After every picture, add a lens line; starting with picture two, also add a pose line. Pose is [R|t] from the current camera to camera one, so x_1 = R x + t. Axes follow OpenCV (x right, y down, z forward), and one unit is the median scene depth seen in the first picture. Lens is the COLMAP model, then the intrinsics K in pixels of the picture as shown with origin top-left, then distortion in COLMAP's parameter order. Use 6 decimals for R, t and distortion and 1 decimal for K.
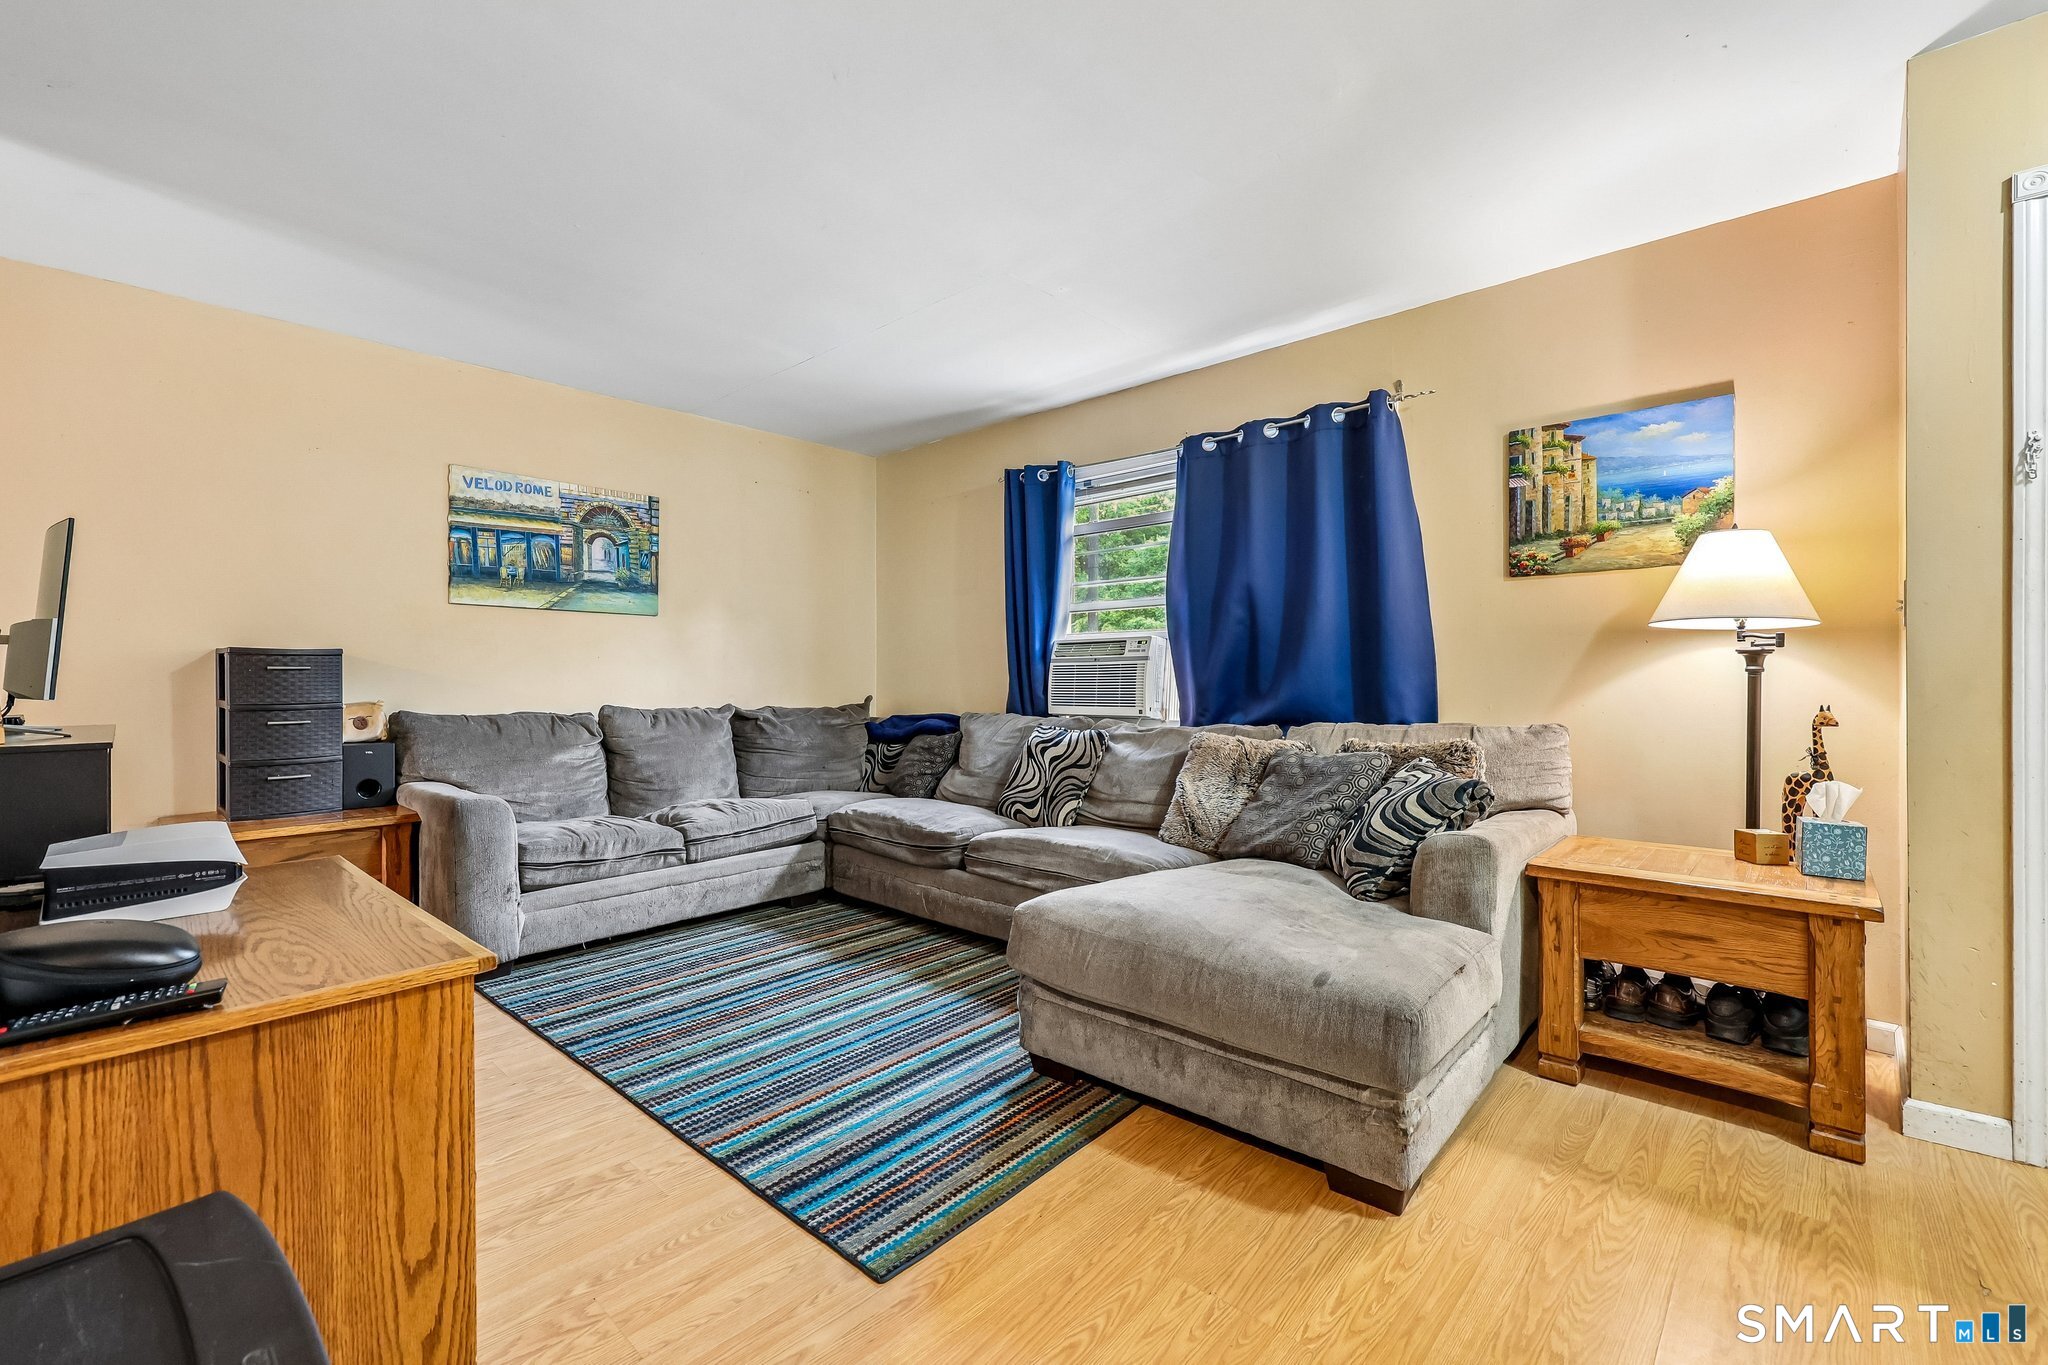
lens RADIAL K [[867.2, 0, 1032.7], [0, 867.2, 678.6], [0, 0, 1]] dist [0.003531, 0.000036]
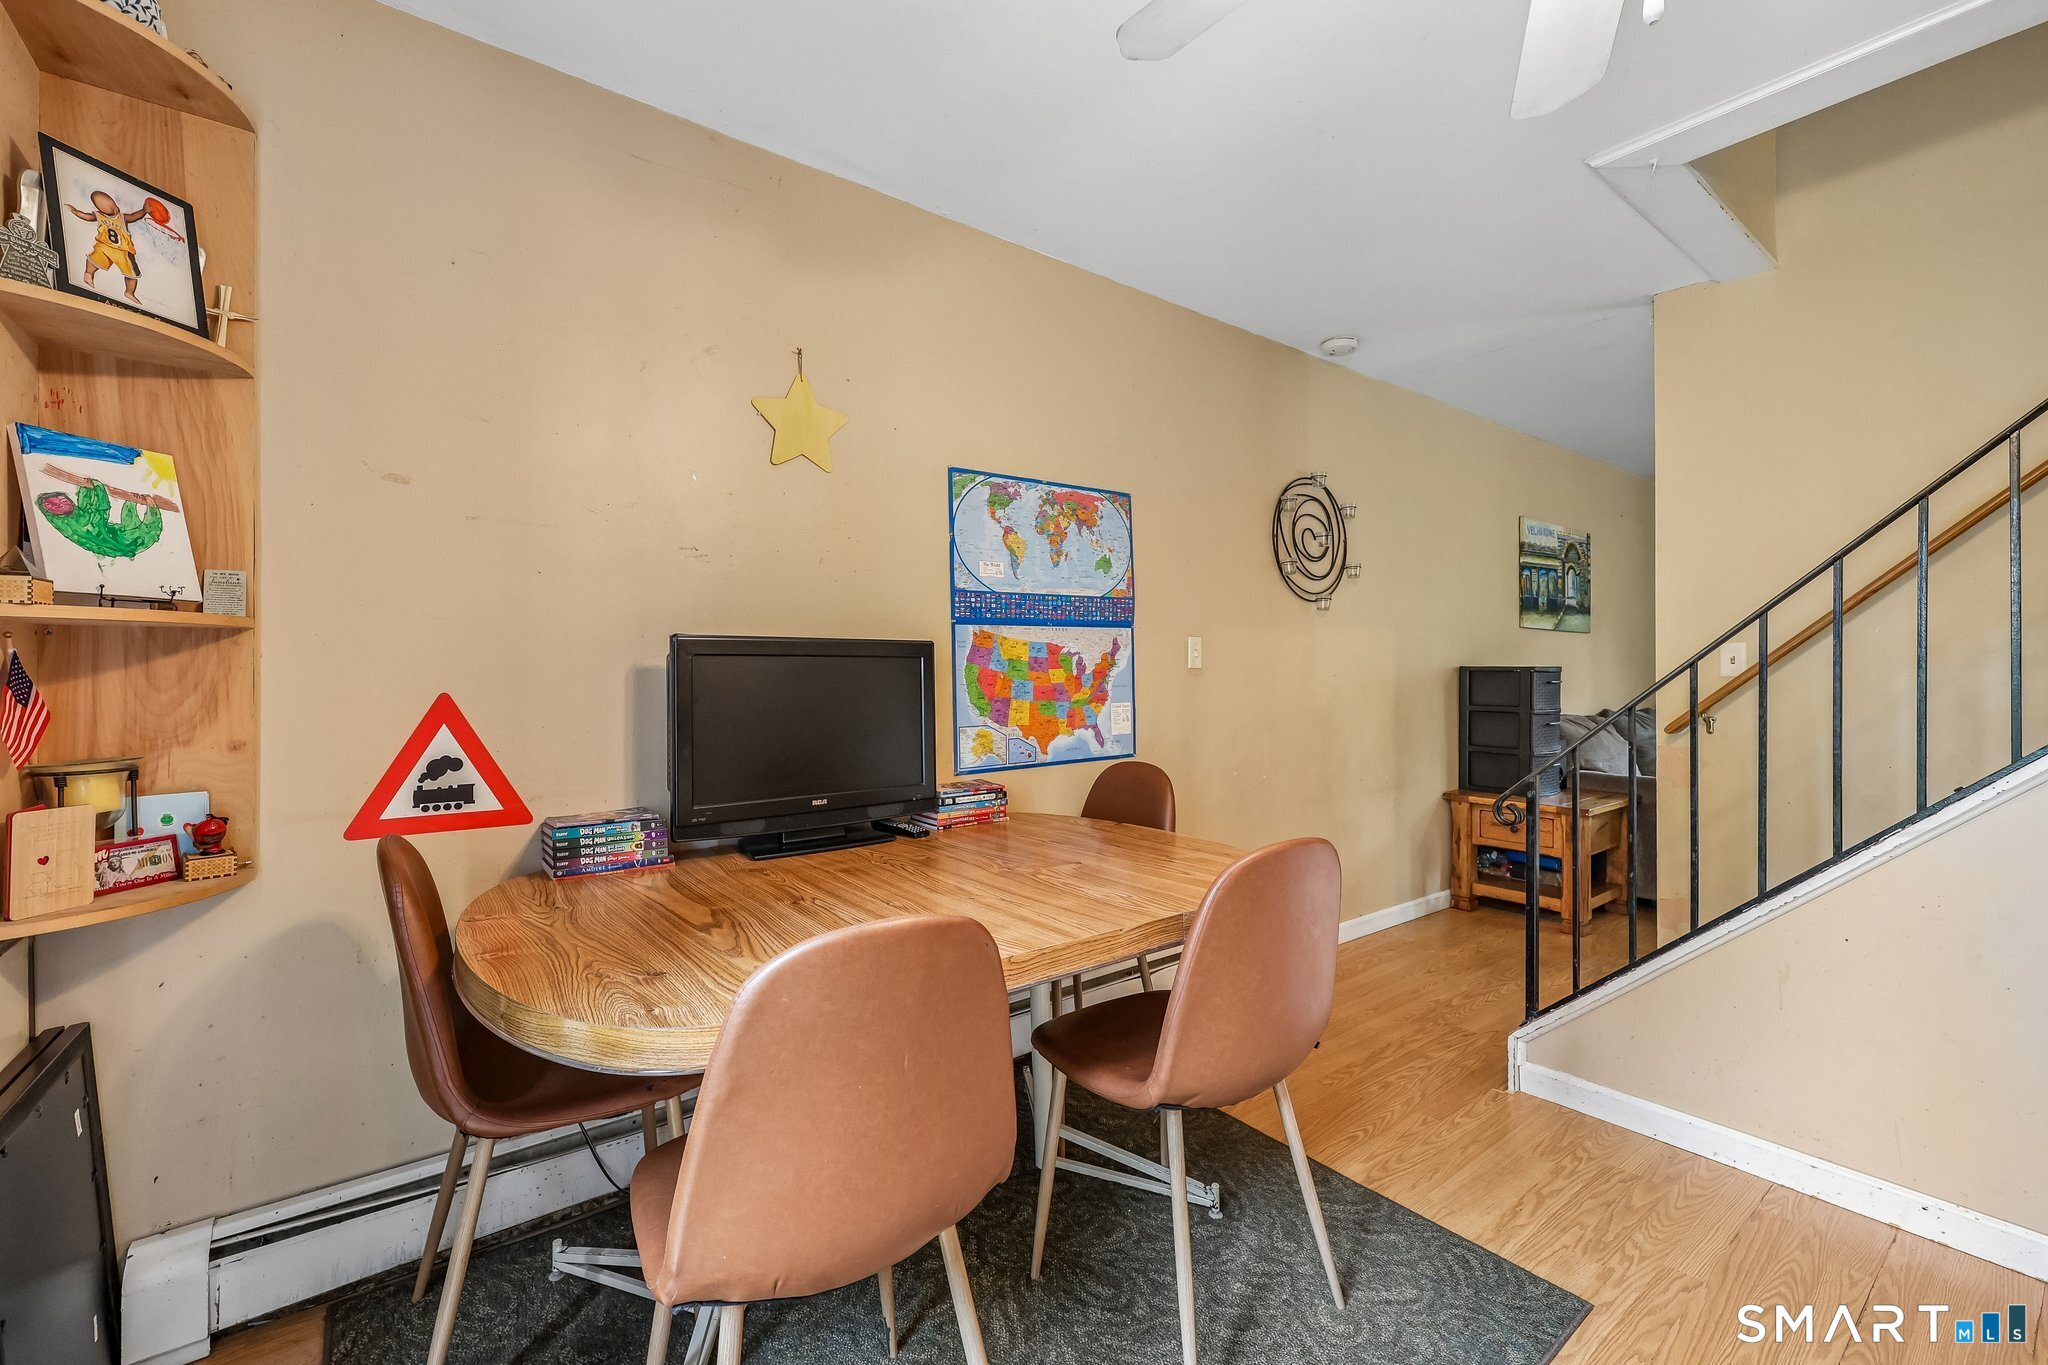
lens RADIAL K [[867.2, 0, 1034.7], [0, 867.2, 668.8], [0, 0, 1]] dist [0.003531, 0.000036]
pose [[0.986341, -0.003086, -0.164689, -1.425980], [0.001918, 0.999972, -0.007250, -0.025300], [0.164706, 0.006835, 0.986319, -0.419720]]
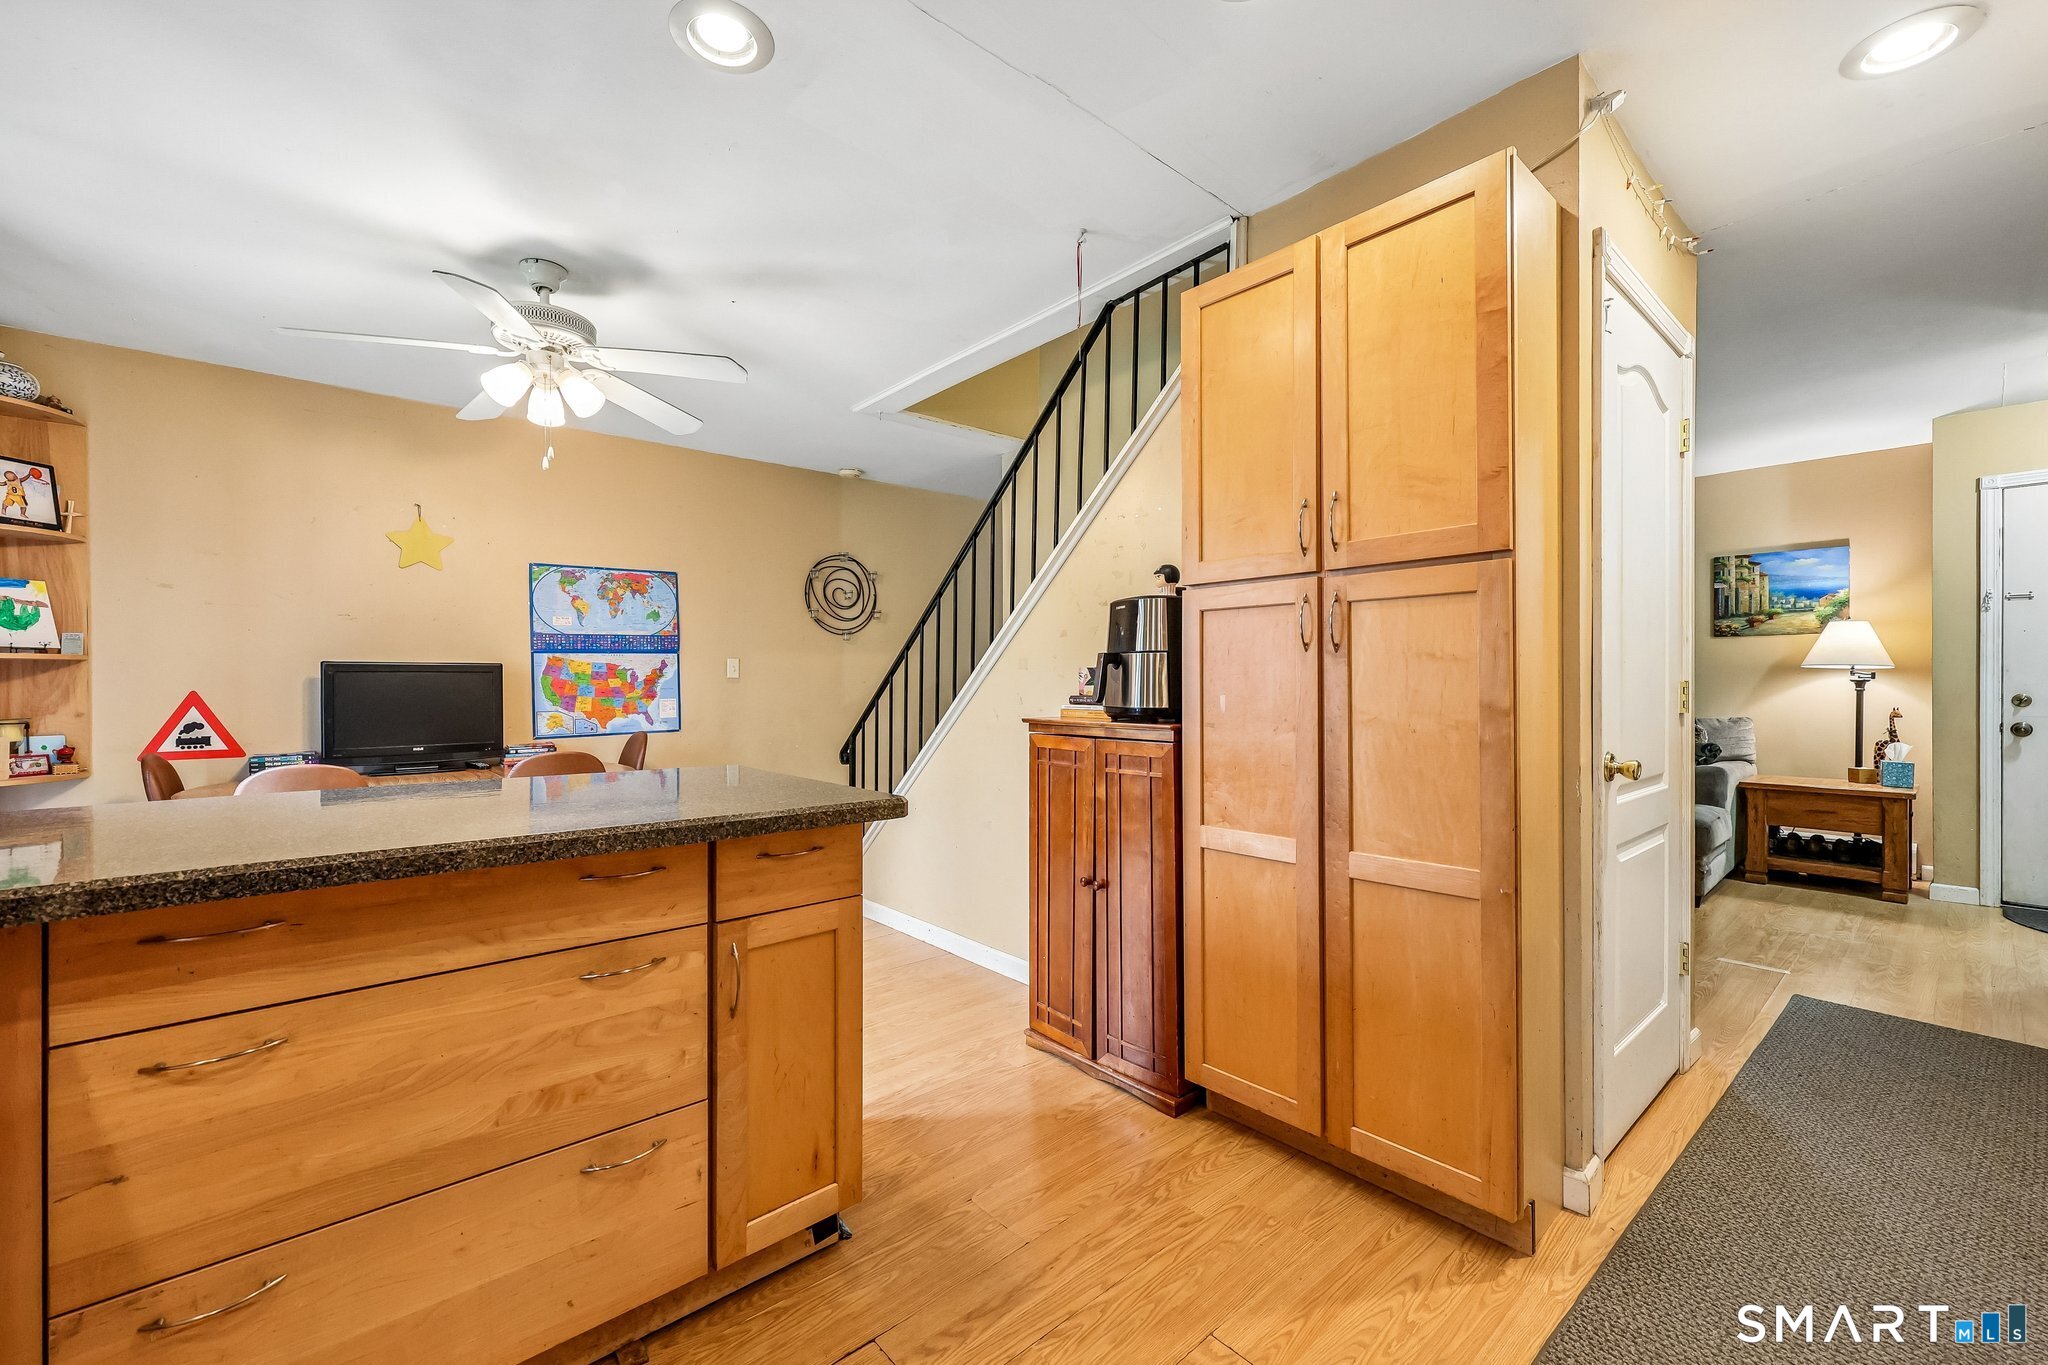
lens RADIAL K [[837.9, 0, 1021.4], [0, 837.9, 685.1], [0, 0, 1]] dist [0.004697, 0.000329]
pose [[0.994119, -0.001107, -0.108291, -0.700026], [0.001507, 0.999992, 0.003614, -0.024427], [0.108286, -0.003756, 0.994113, -0.905201]]
